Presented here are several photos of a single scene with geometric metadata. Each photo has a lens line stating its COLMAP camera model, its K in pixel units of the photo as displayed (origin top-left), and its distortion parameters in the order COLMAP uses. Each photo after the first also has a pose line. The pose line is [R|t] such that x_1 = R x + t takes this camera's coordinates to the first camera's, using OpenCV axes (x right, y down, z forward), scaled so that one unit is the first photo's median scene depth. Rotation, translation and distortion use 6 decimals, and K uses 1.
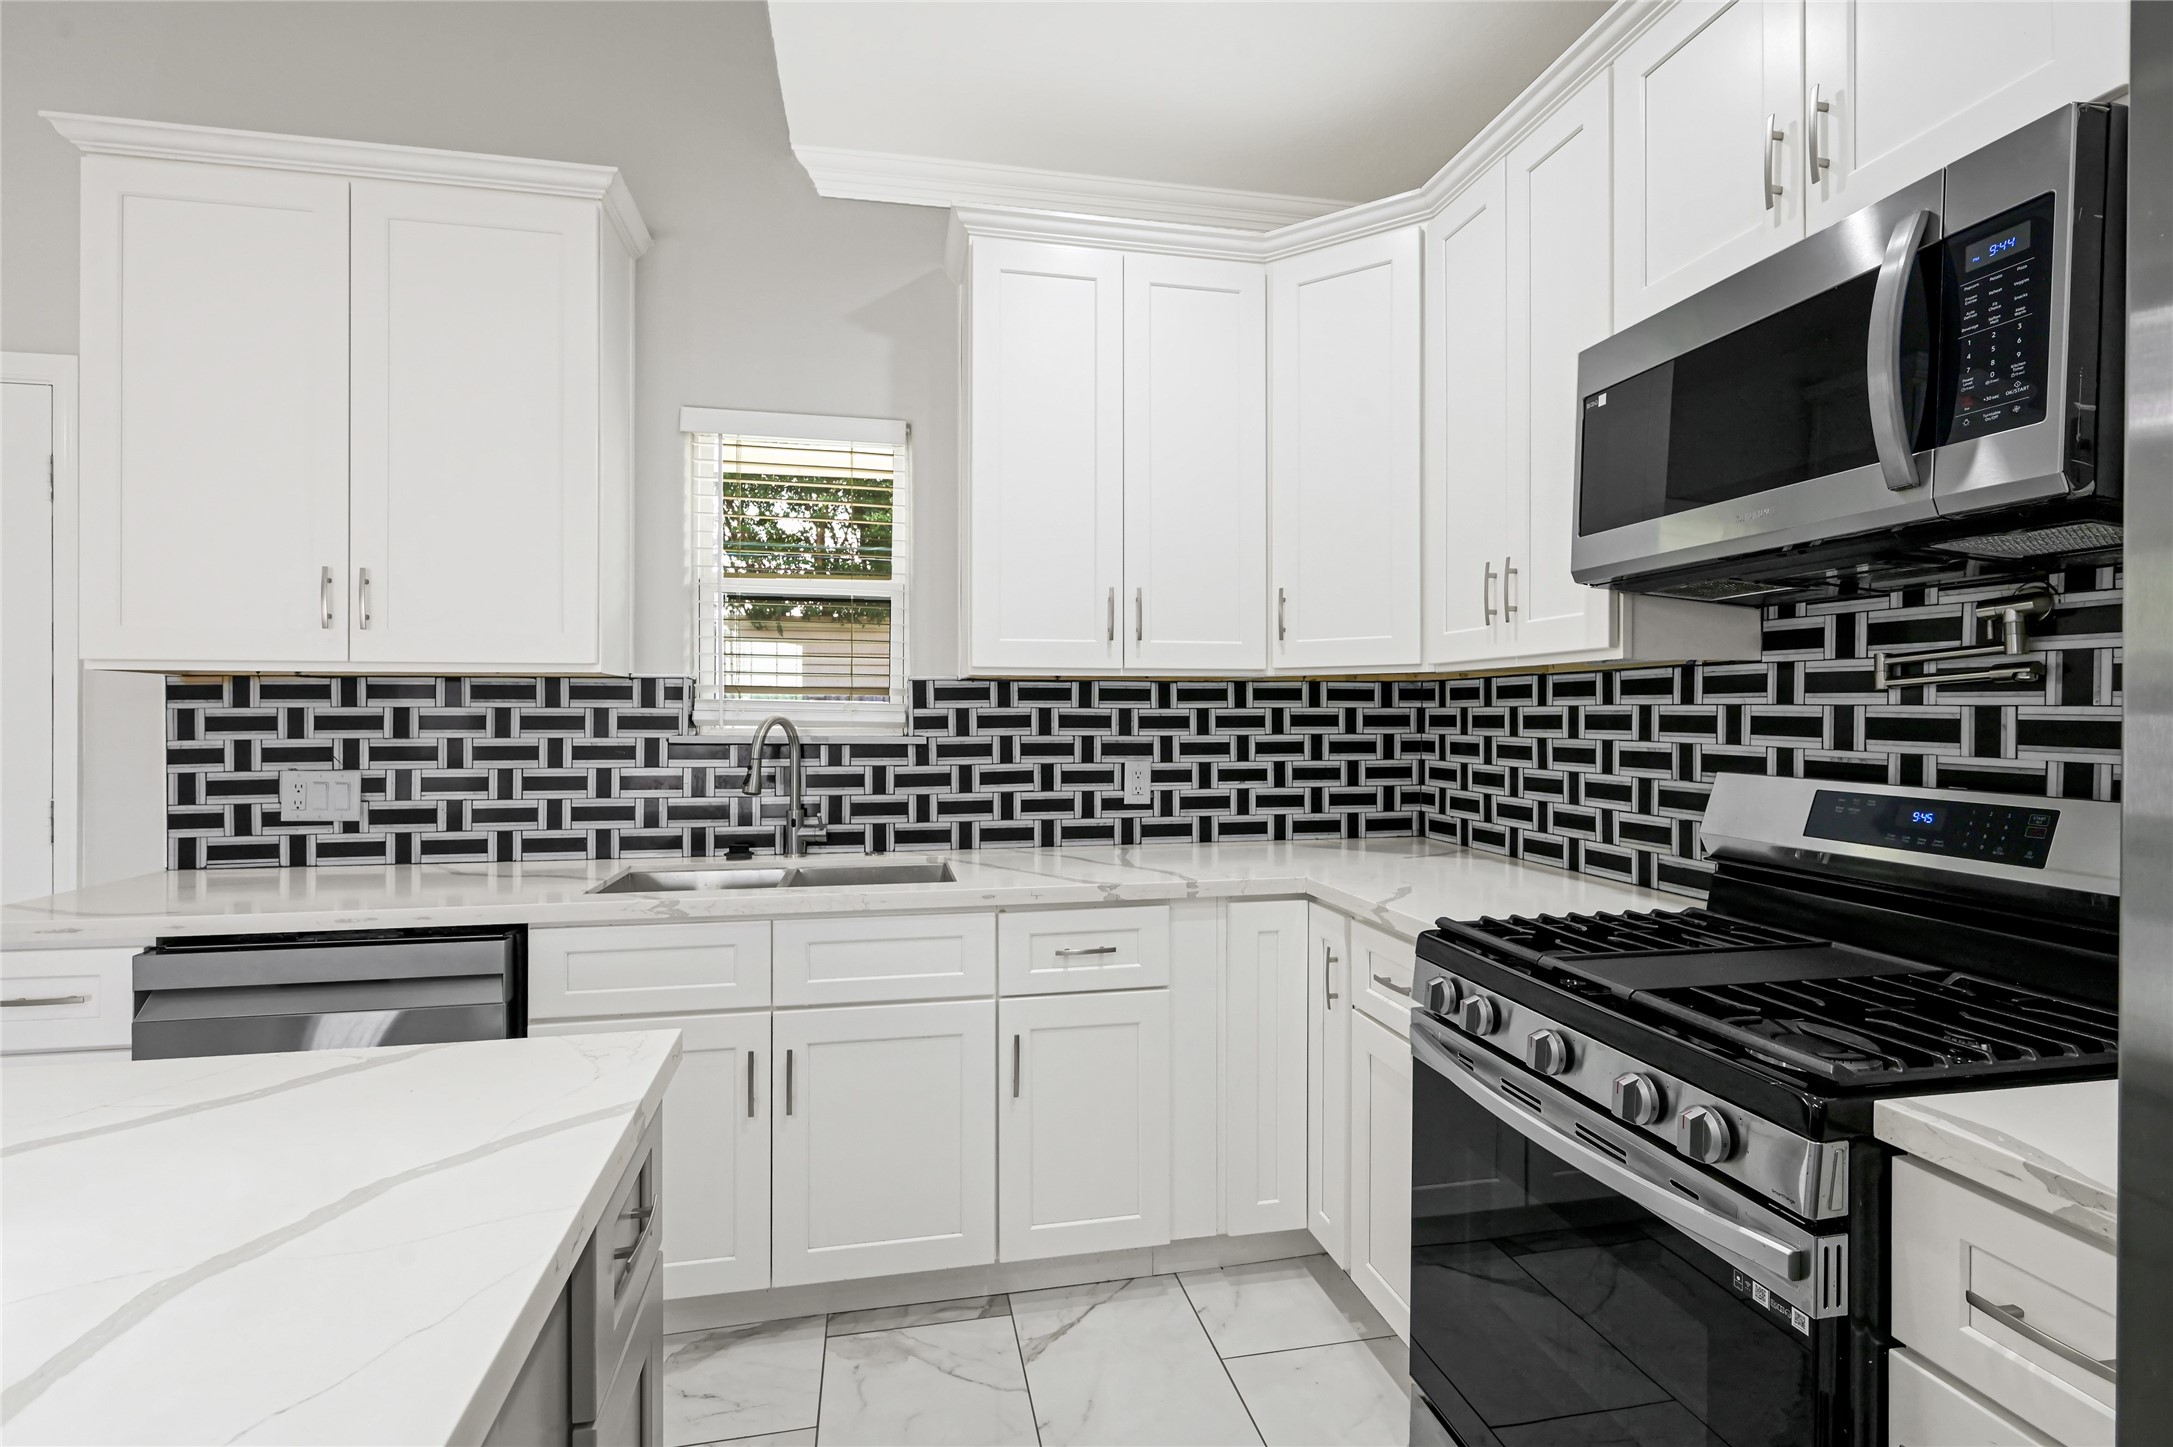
lens RADIAL K [[1024.9, 0, 1097.0], [0, 1024.9, 714.6], [0, 0, 1]] dist [-0.000617, -0.000190]
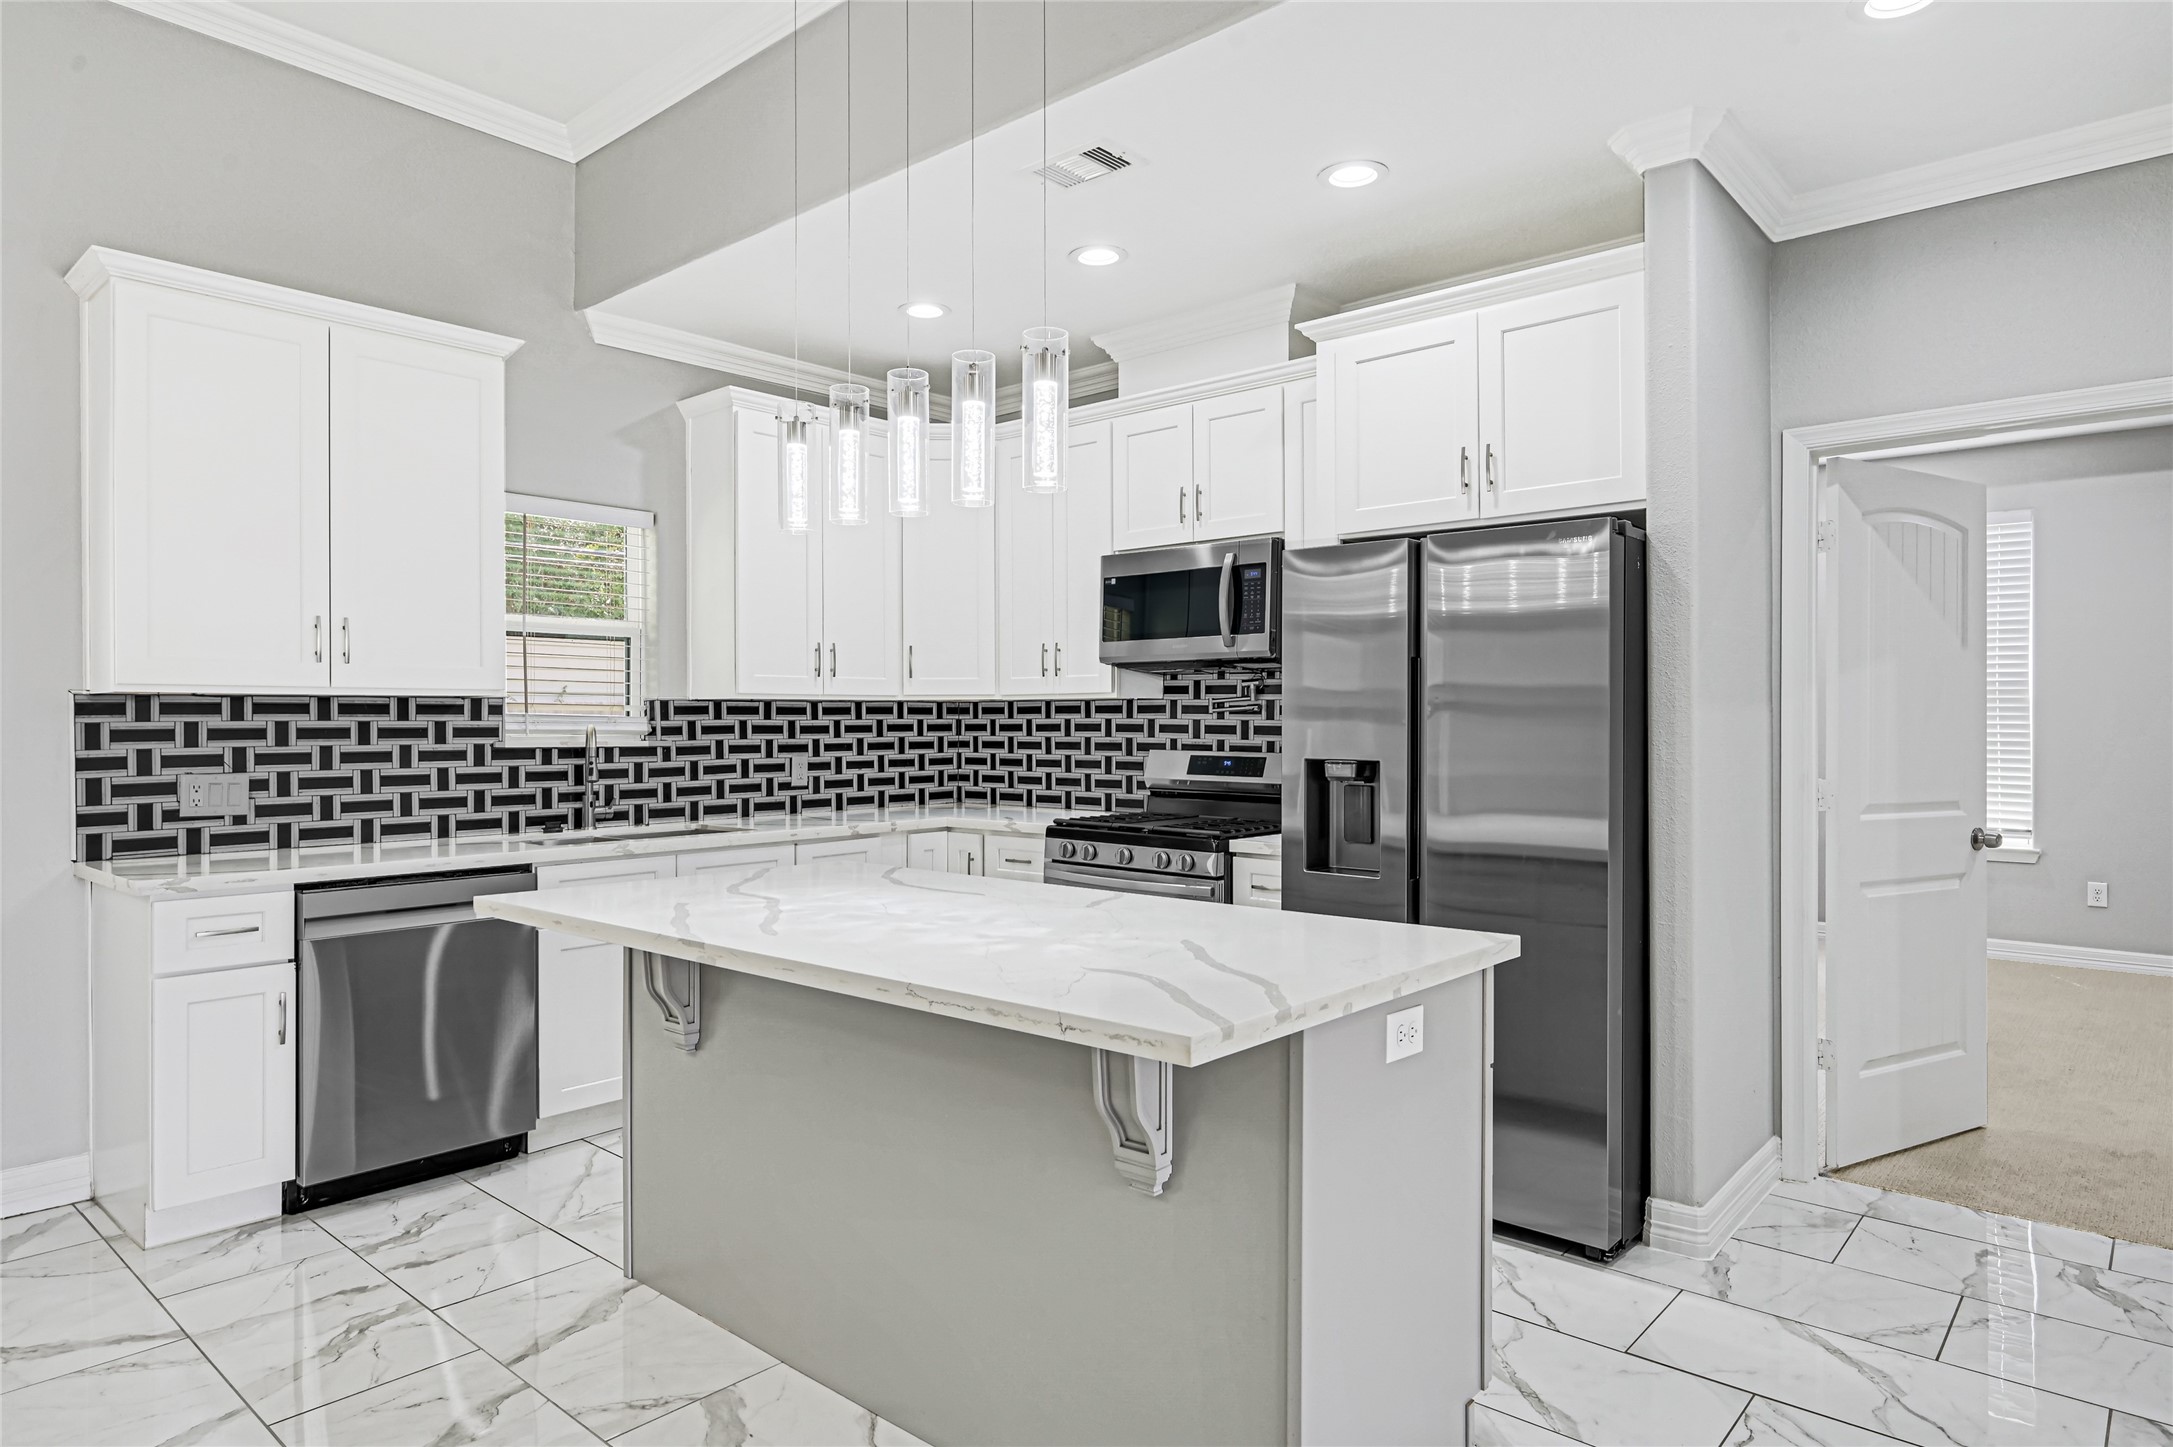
lens RADIAL K [[1266.8, 0, 1102.9], [0, 1266.8, 720.8], [0, 0, 1]] dist [-0.003662, 0.000876]
pose [[0.798340, -0.002448, 0.602202, -0.789115], [0.002927, 0.999996, 0.000186, -0.004842], [-0.602200, 0.001614, 0.798344, -0.786572]]
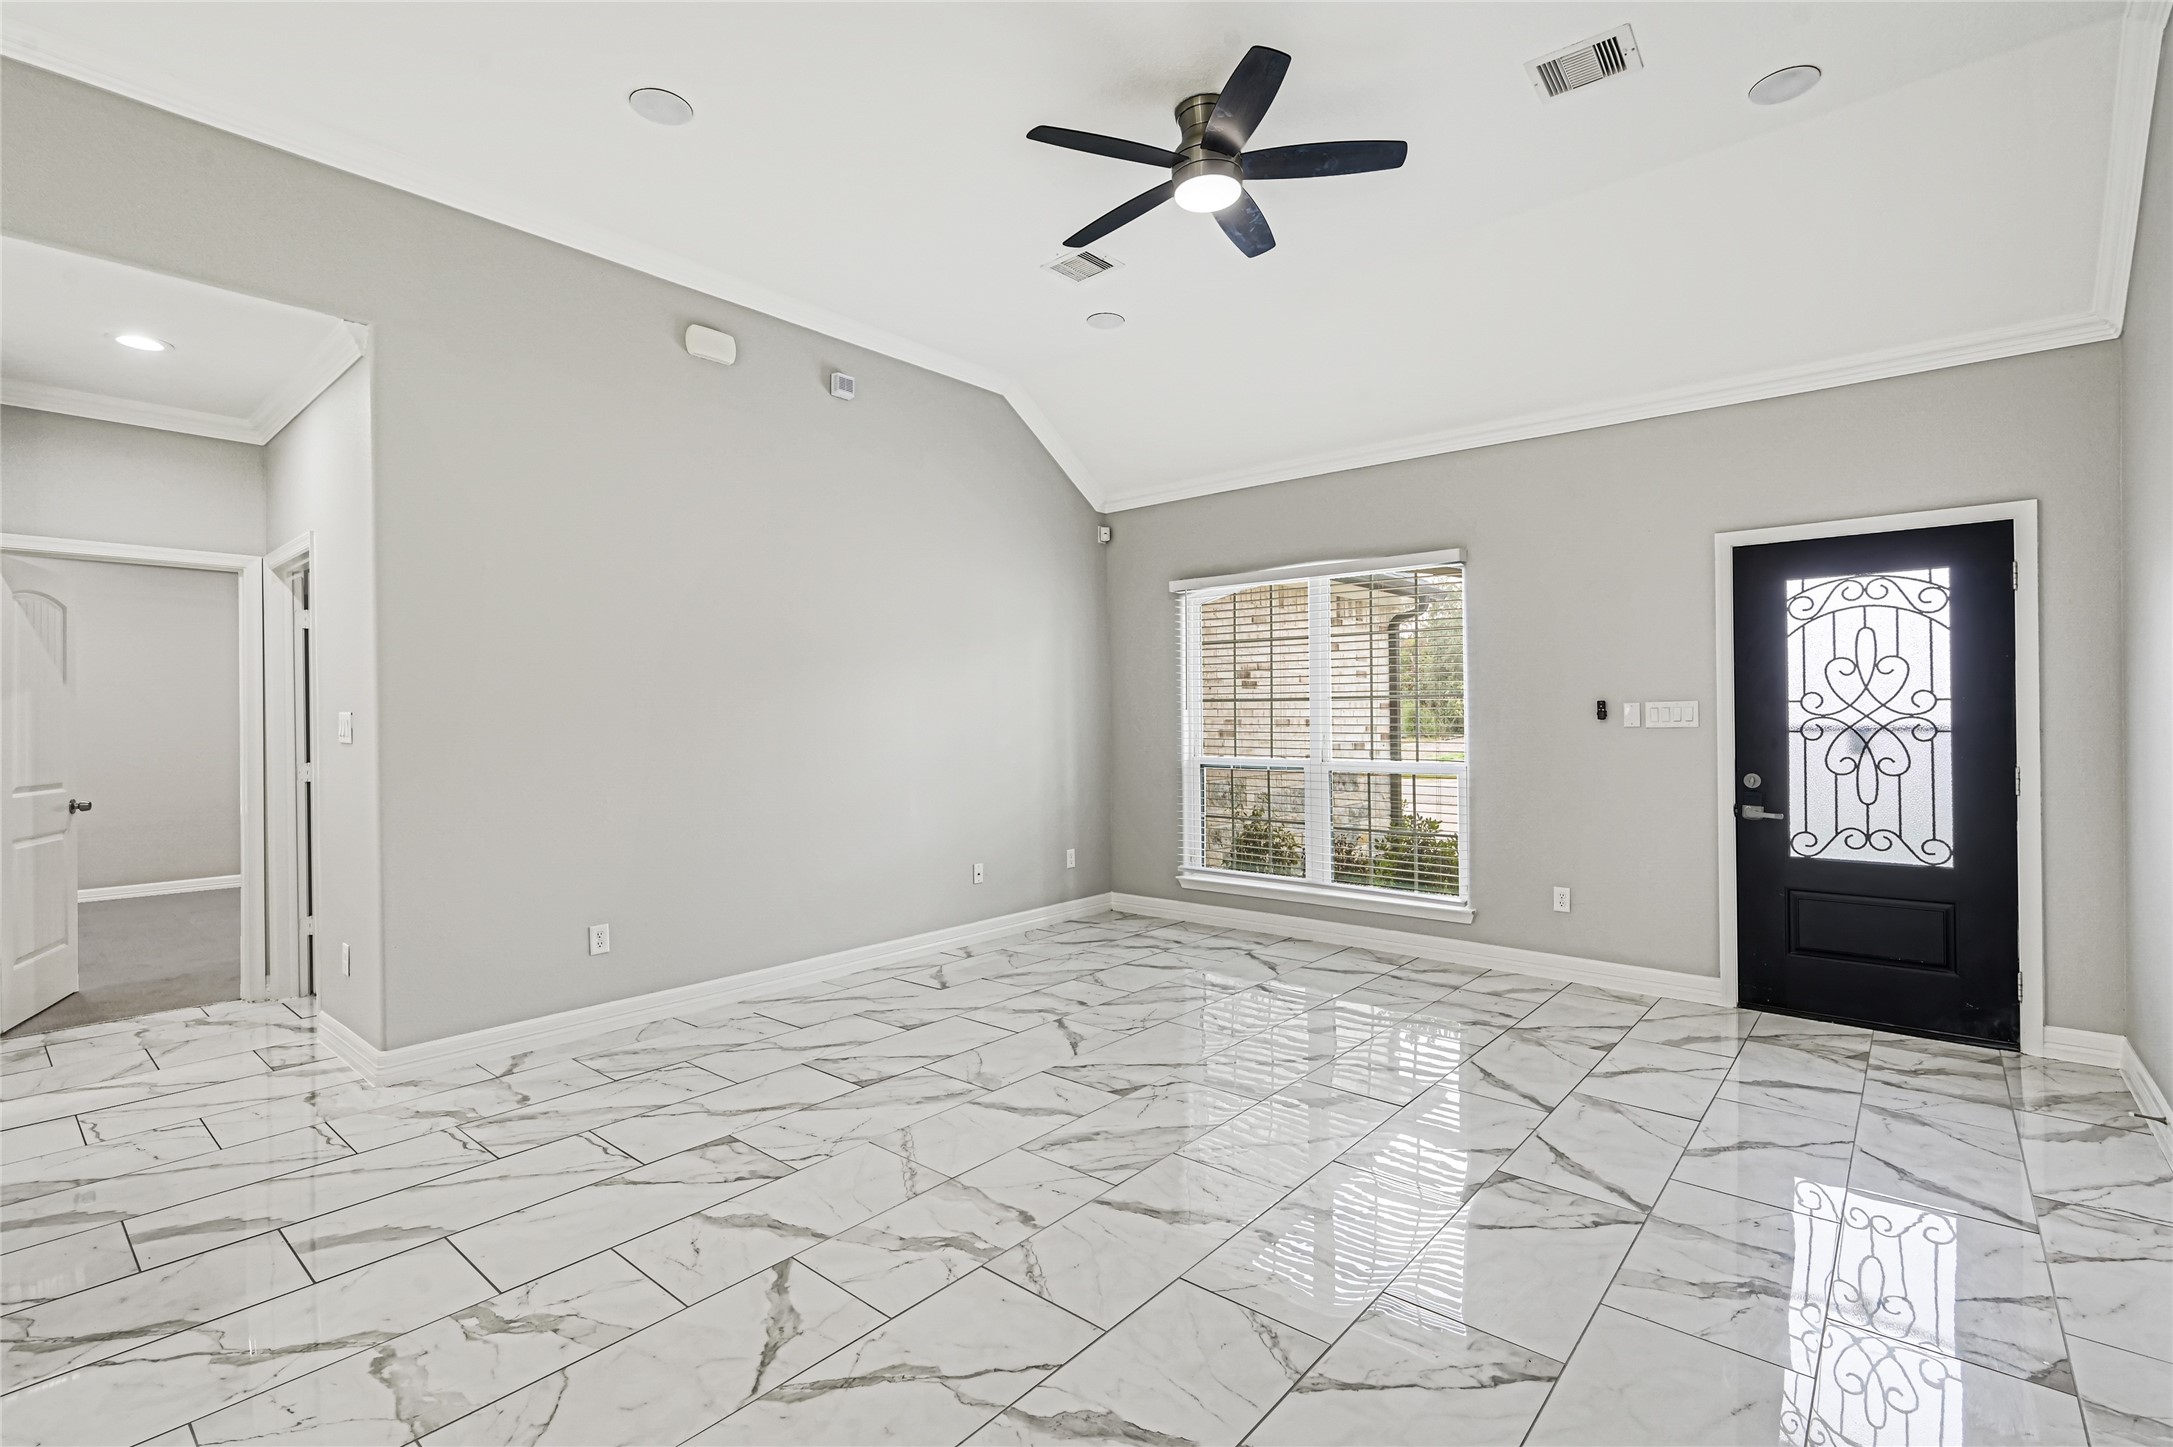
lens RADIAL K [[973.8, 0, 1104.2], [0, 973.8, 710.5], [0, 0, 1]] dist [-0.001245, -0.000320]
pose [[-0.613484, 0.011773, 0.789619, -1.676504], [0.010504, 0.999922, -0.006748, -0.007045], [-0.789637, 0.004154, -0.613560, -0.611034]]
